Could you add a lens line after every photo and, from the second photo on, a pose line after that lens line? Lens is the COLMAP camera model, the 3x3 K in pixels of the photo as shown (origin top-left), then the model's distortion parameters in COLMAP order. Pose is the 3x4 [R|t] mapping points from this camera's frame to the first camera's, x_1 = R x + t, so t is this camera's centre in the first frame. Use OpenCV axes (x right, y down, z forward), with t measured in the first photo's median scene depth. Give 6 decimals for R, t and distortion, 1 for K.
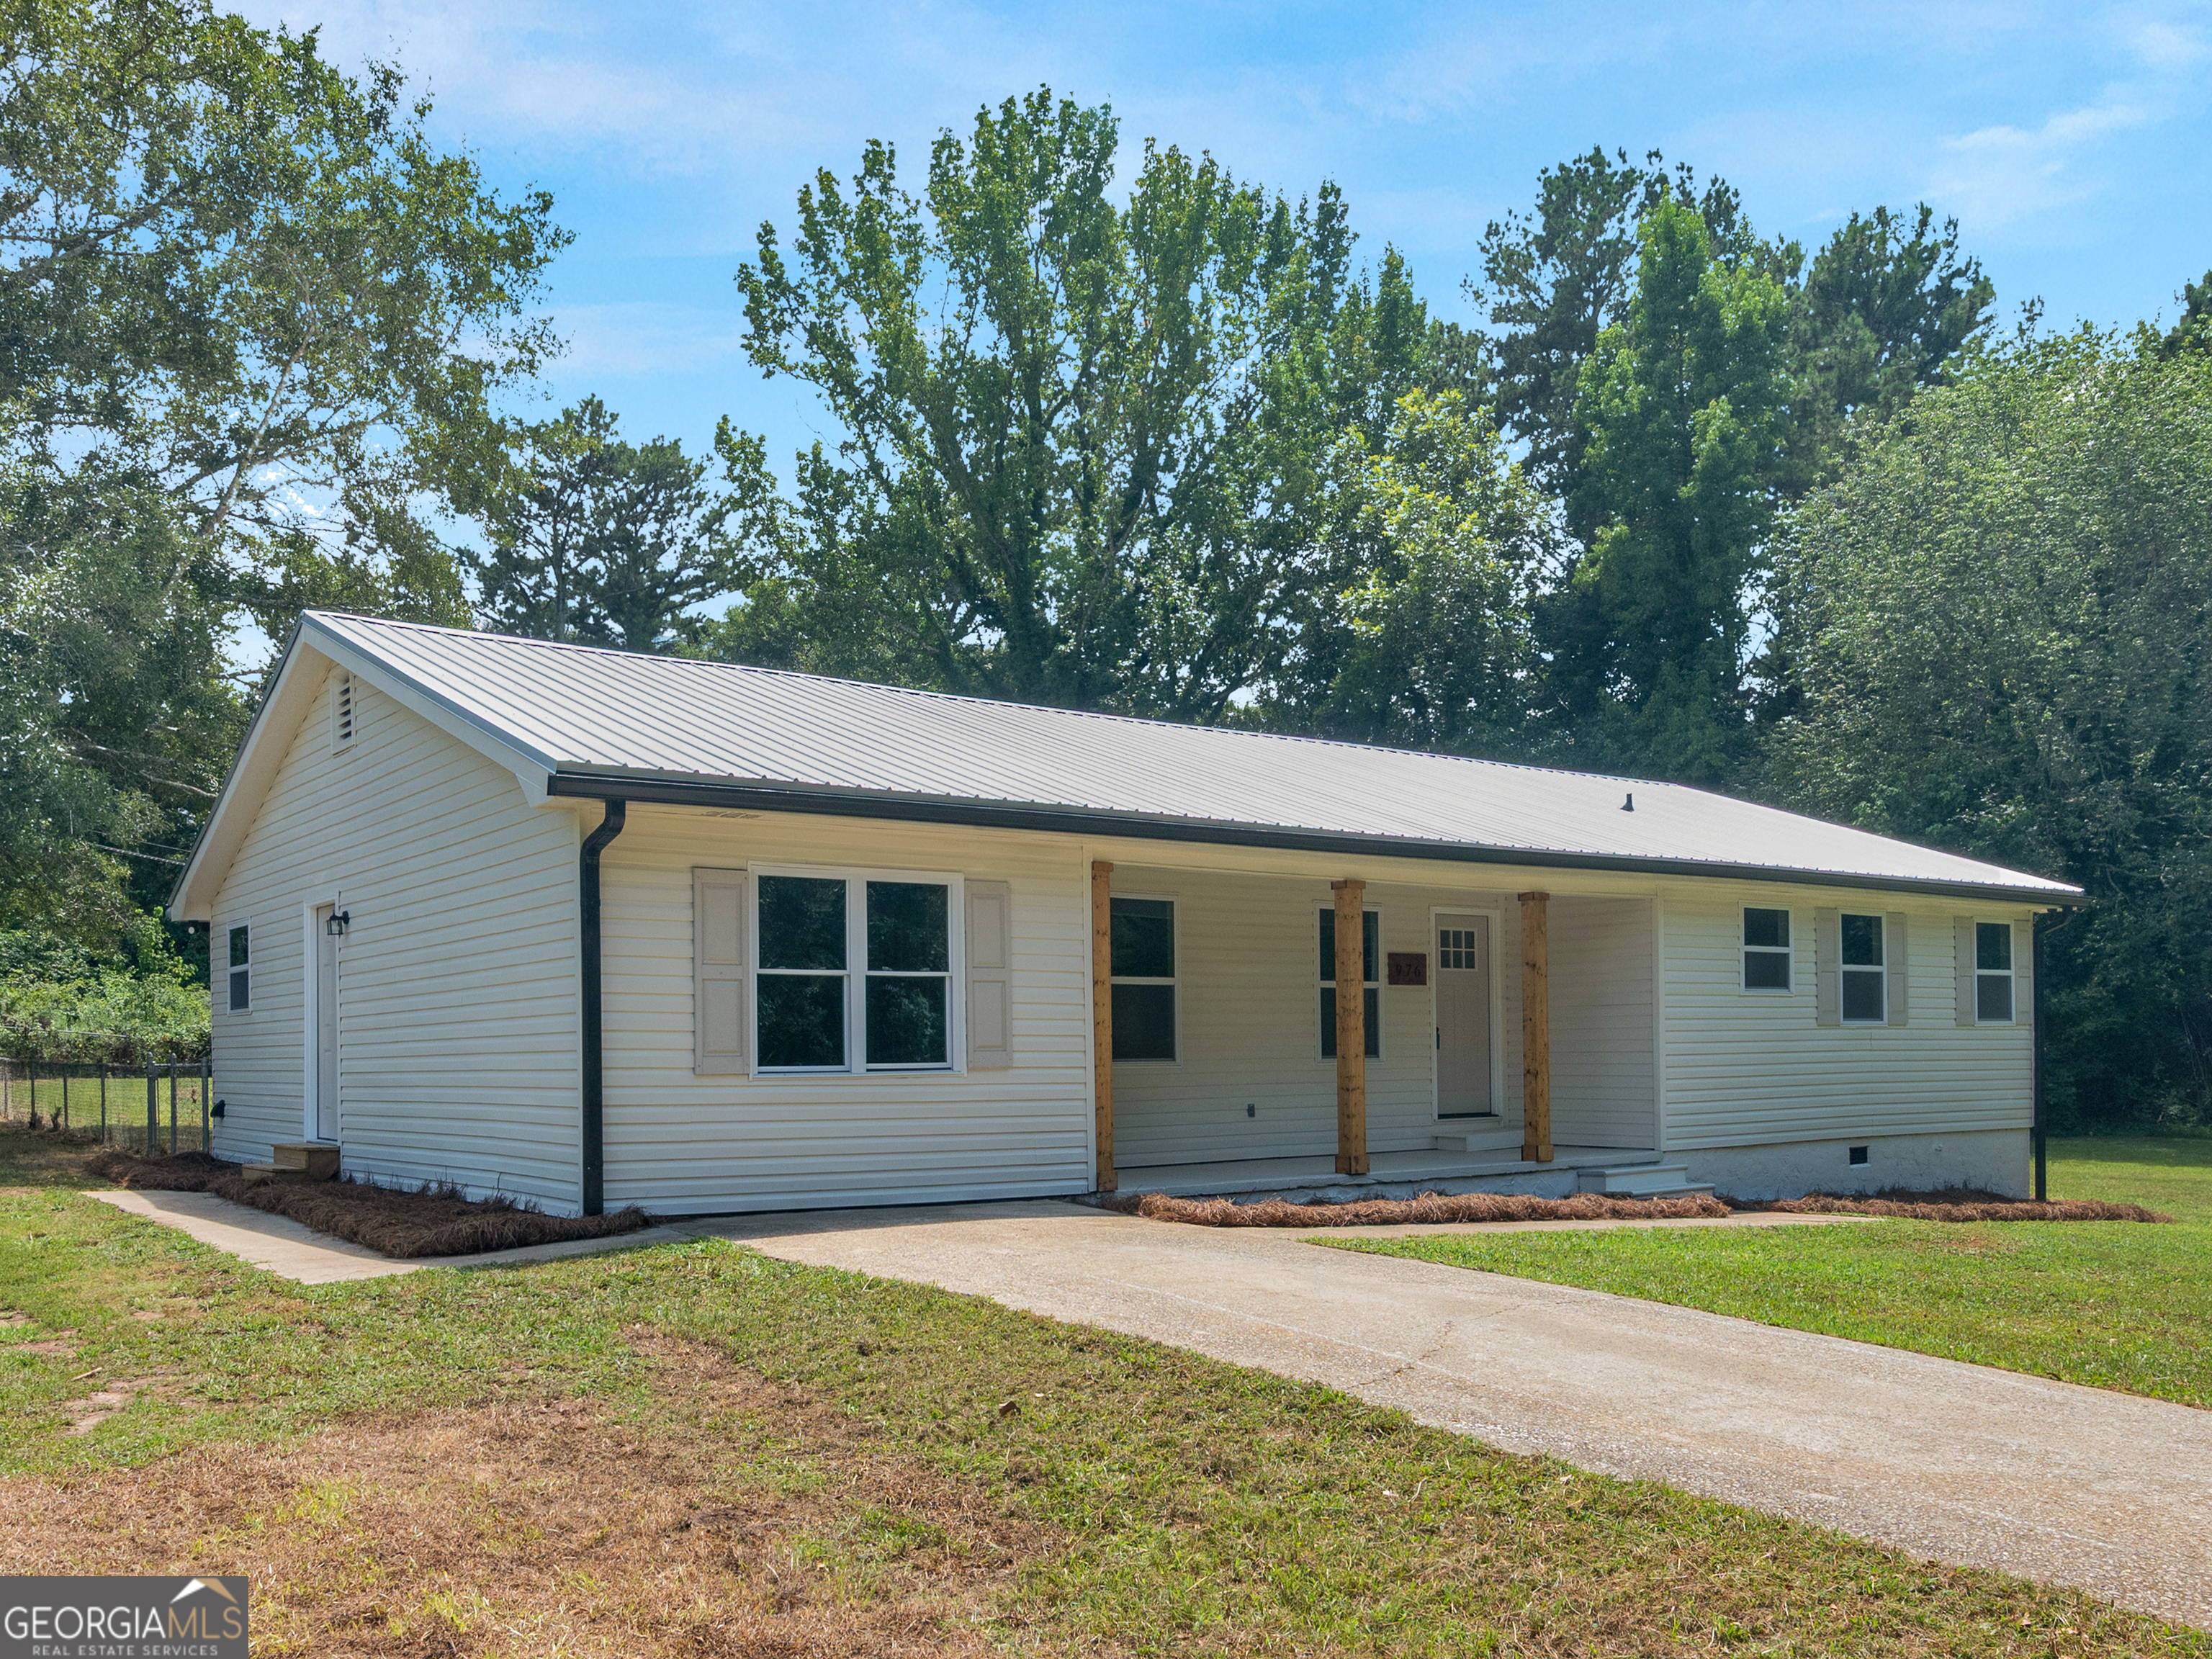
lens RADIAL K [[1119.5, 0, 1114.3], [0, 1119.5, 820.4], [0, 0, 1]] dist [0.017404, -0.001144]
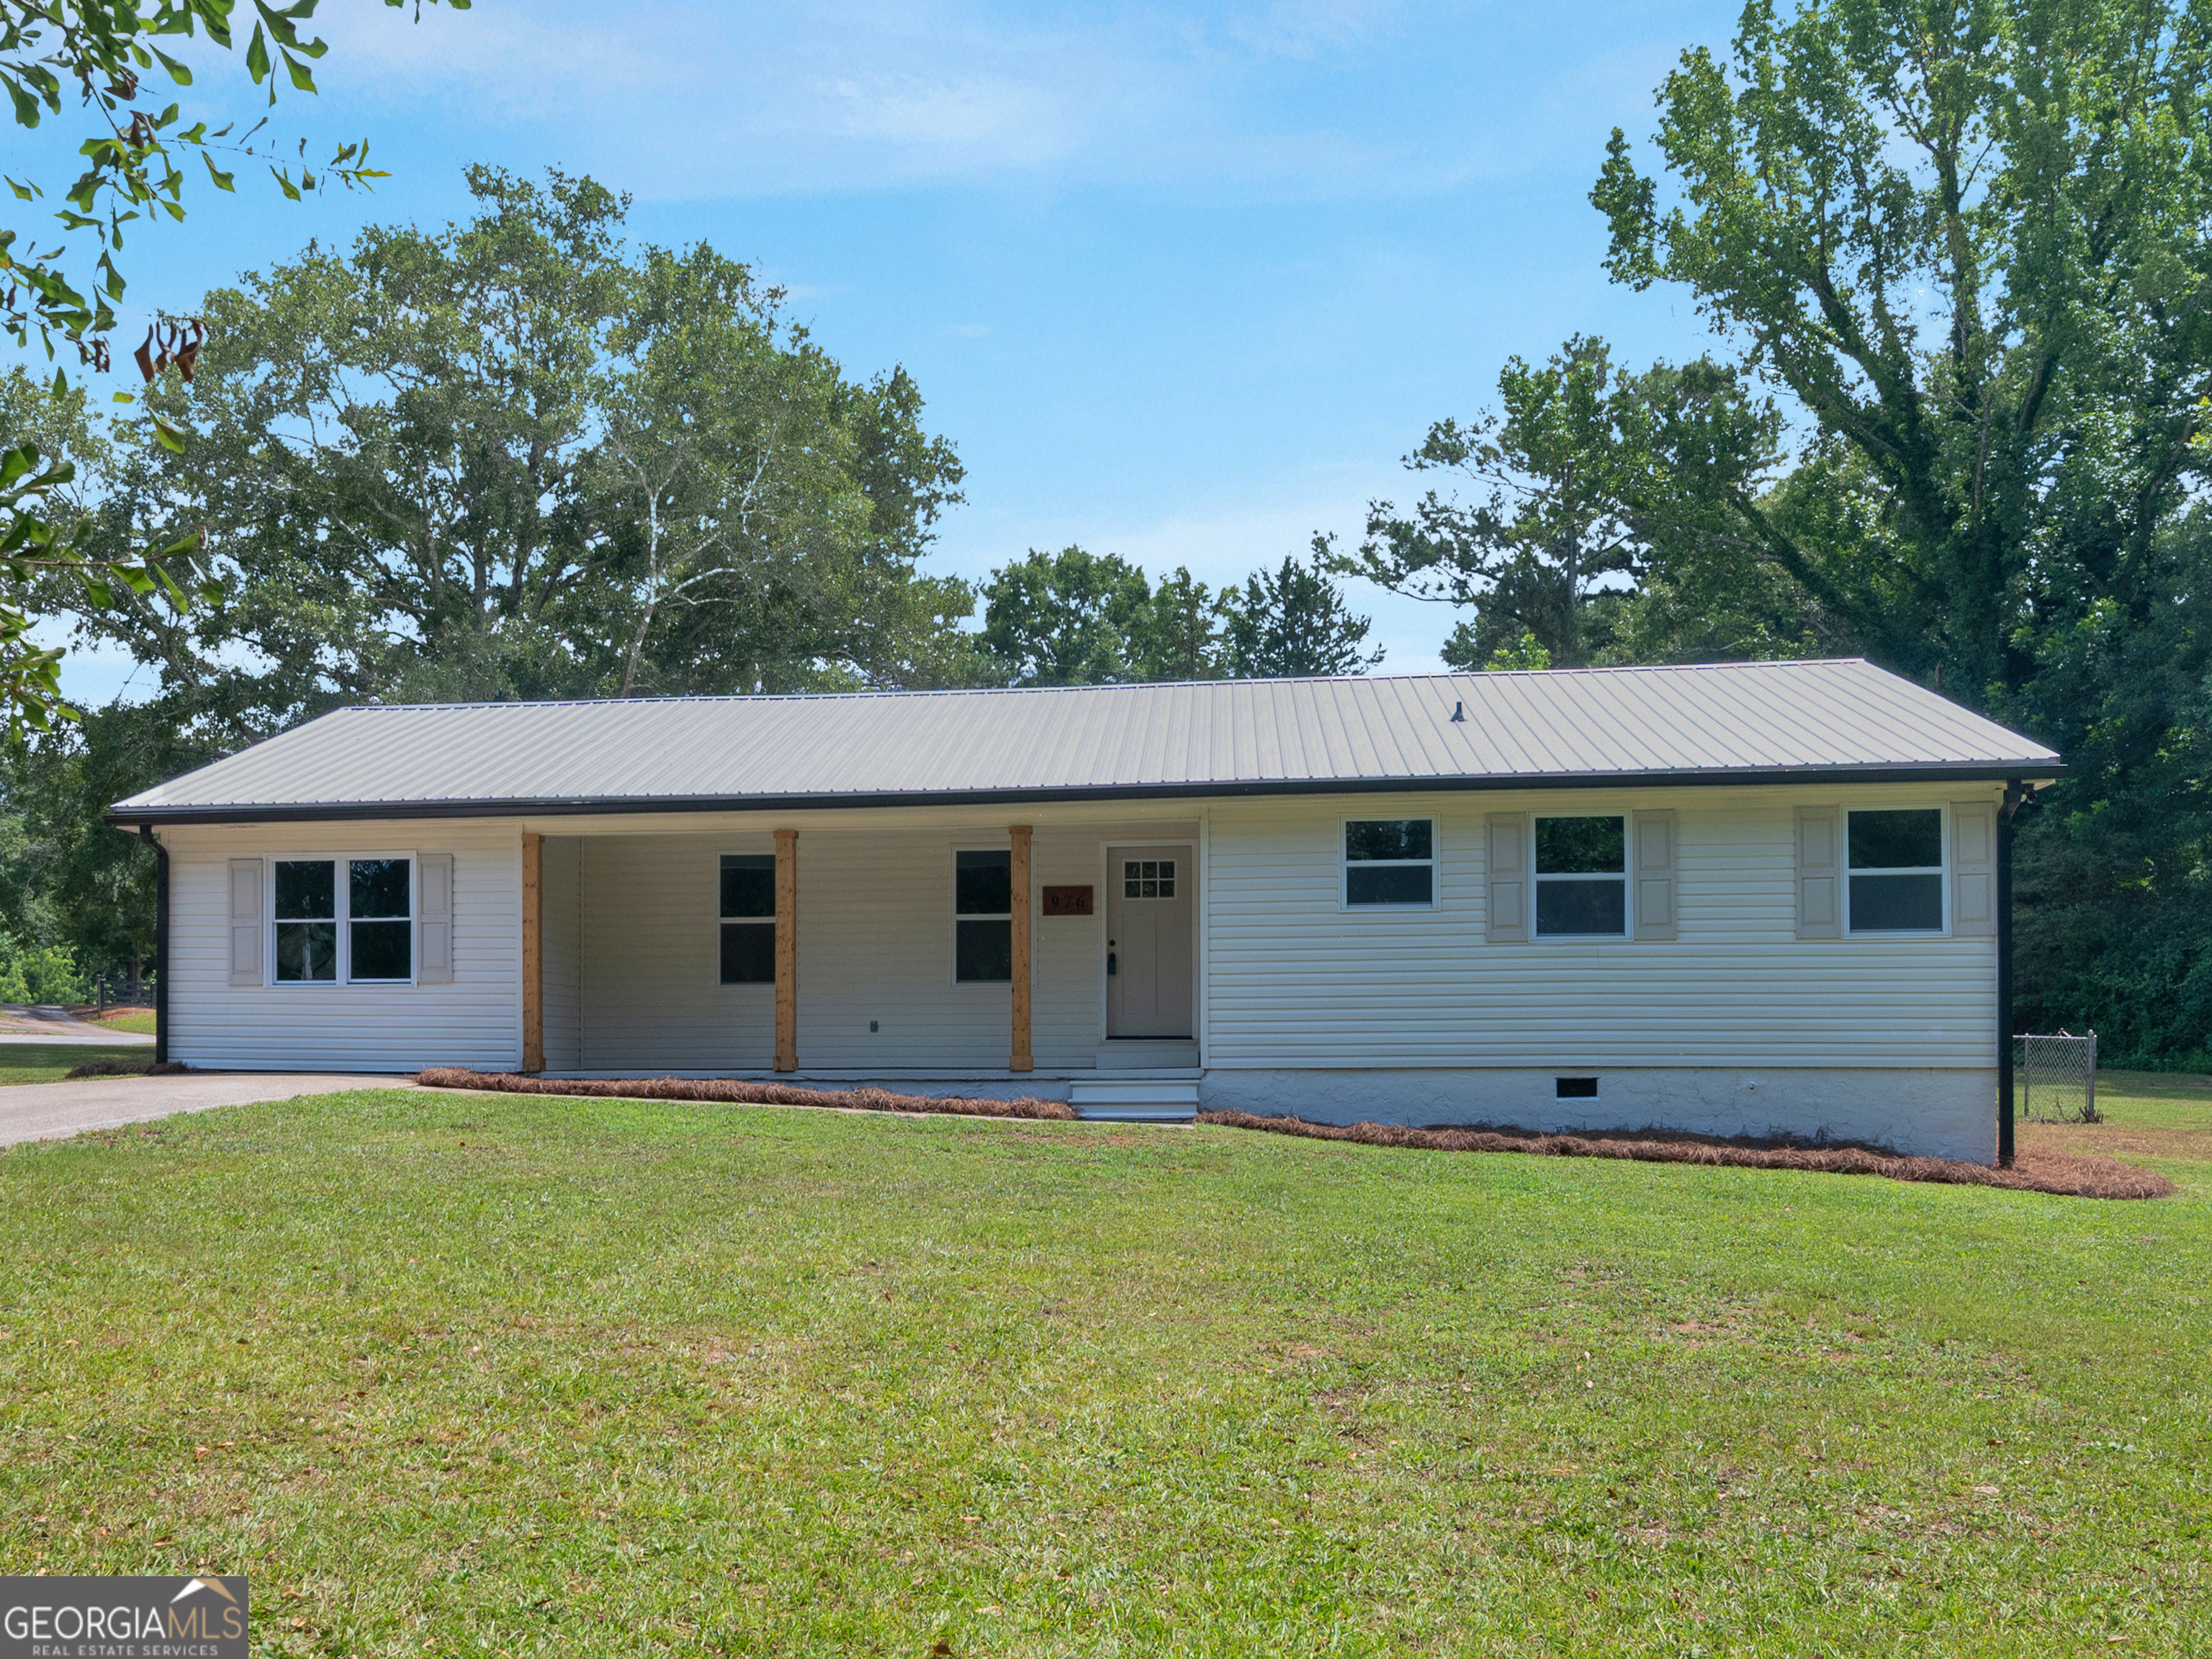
lens RADIAL K [[1119.5, 0, 1114.3], [0, 1119.5, 820.4], [0, 0, 1]] dist [0.017404, -0.001144]
pose [[0.883406, -0.076080, -0.462391, 0.898315], [0.095389, 0.995268, 0.018484, 0.045322], [0.458796, -0.060436, 0.886484, 0.081142]]
